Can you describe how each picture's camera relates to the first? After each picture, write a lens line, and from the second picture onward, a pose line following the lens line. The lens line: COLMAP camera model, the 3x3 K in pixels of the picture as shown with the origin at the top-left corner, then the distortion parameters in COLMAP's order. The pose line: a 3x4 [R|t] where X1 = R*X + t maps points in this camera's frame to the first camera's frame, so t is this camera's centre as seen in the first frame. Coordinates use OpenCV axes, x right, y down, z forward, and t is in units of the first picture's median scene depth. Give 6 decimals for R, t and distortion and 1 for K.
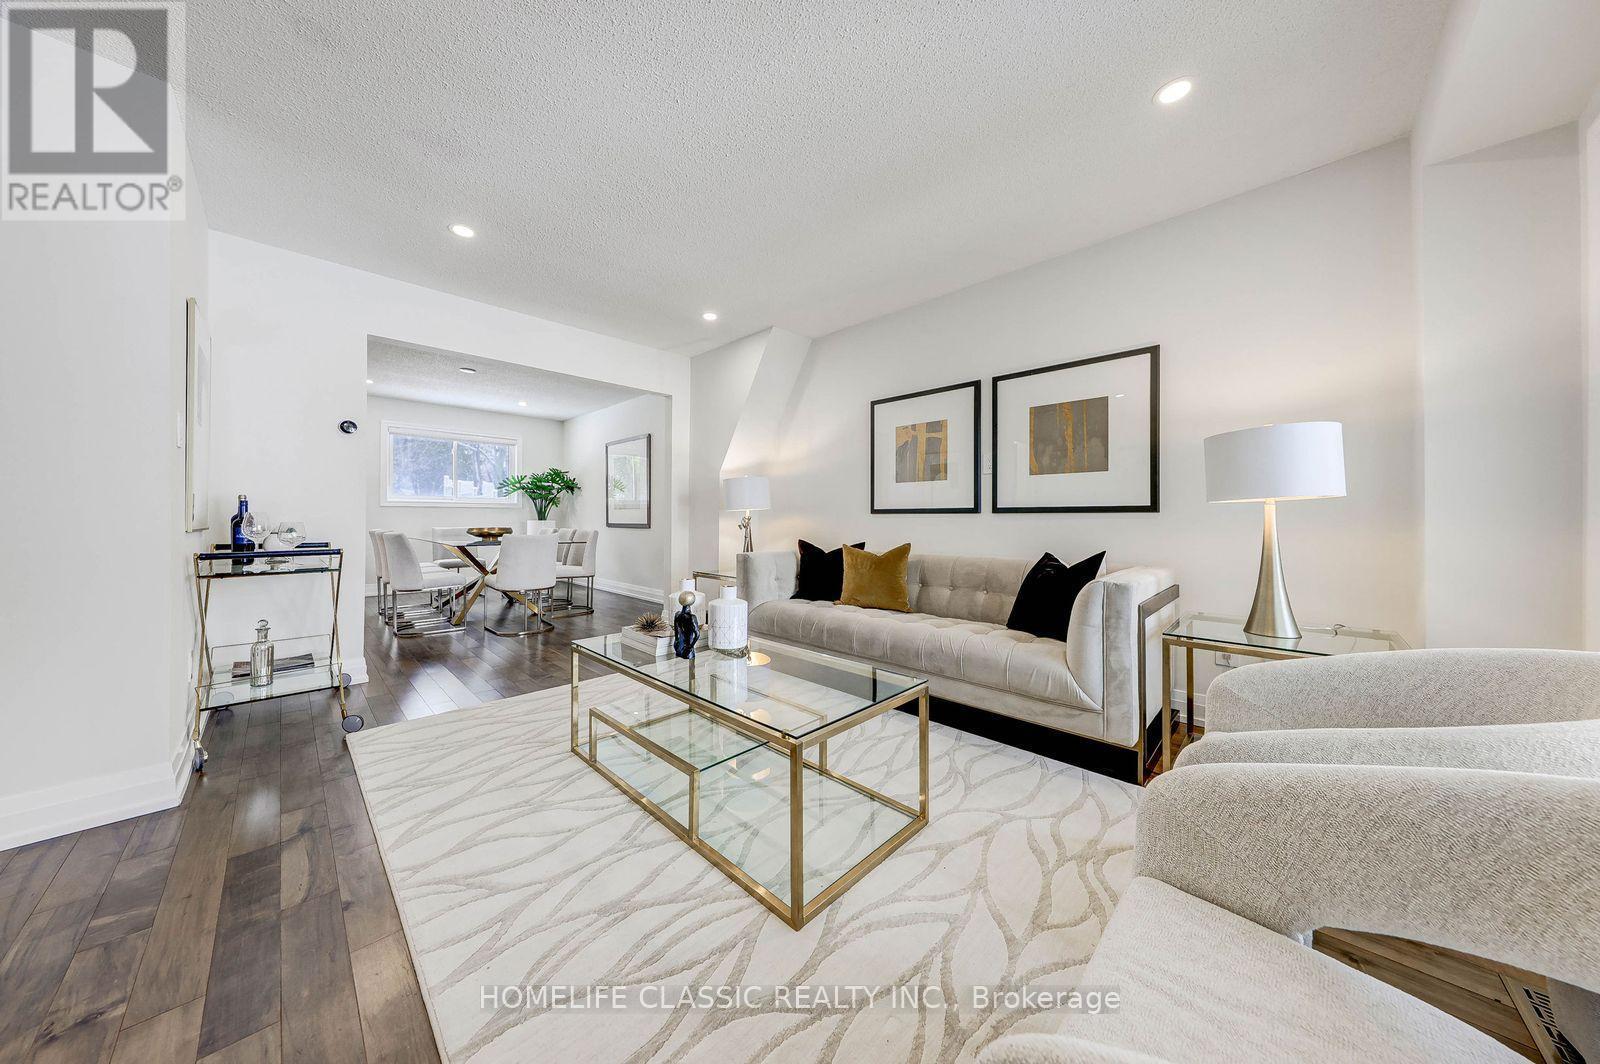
lens RADIAL K [[505.7, 0, 783.4], [0, 505.7, 519.4], [0, 0, 1]] dist [0.002959, -0.000969]
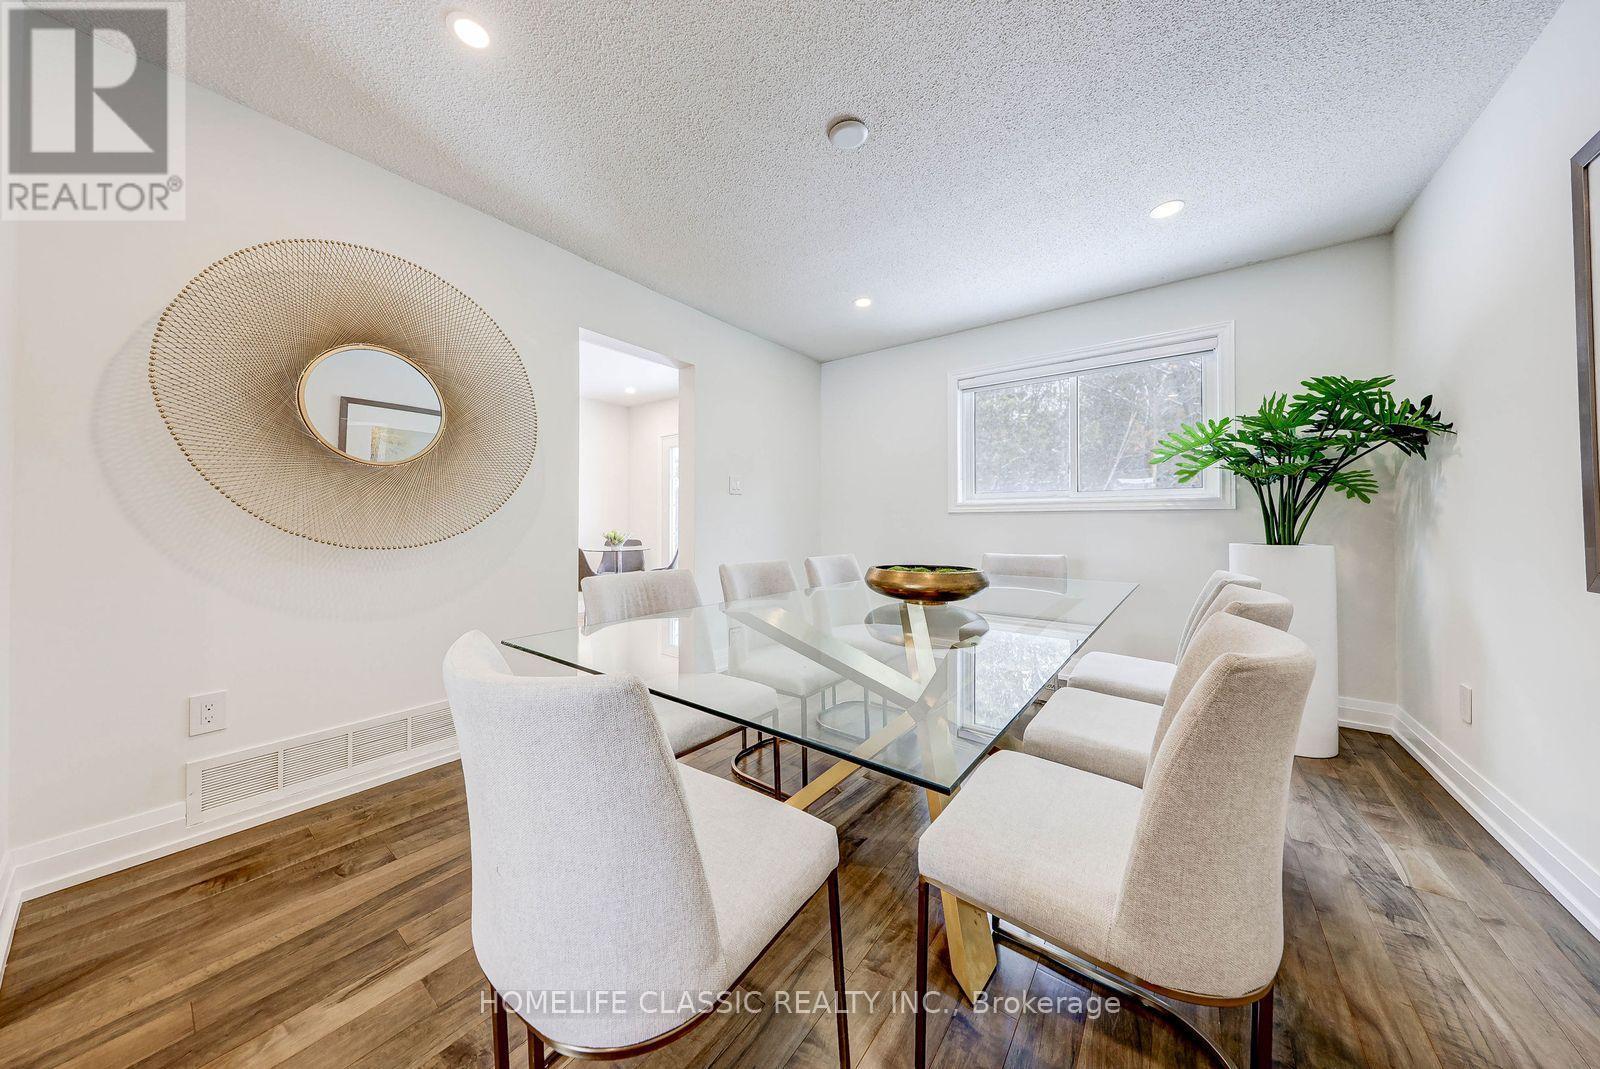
lens RADIAL K [[505.7, 0, 786.7], [0, 505.7, 523.6], [0, 0, 1]] dist [0.002959, -0.000969]
pose [[0.129625, 0.002729, -0.991559, -0.495901], [-0.006107, 0.999979, 0.001954, -0.026259], [0.991544, 0.005803, 0.129639, 1.685913]]
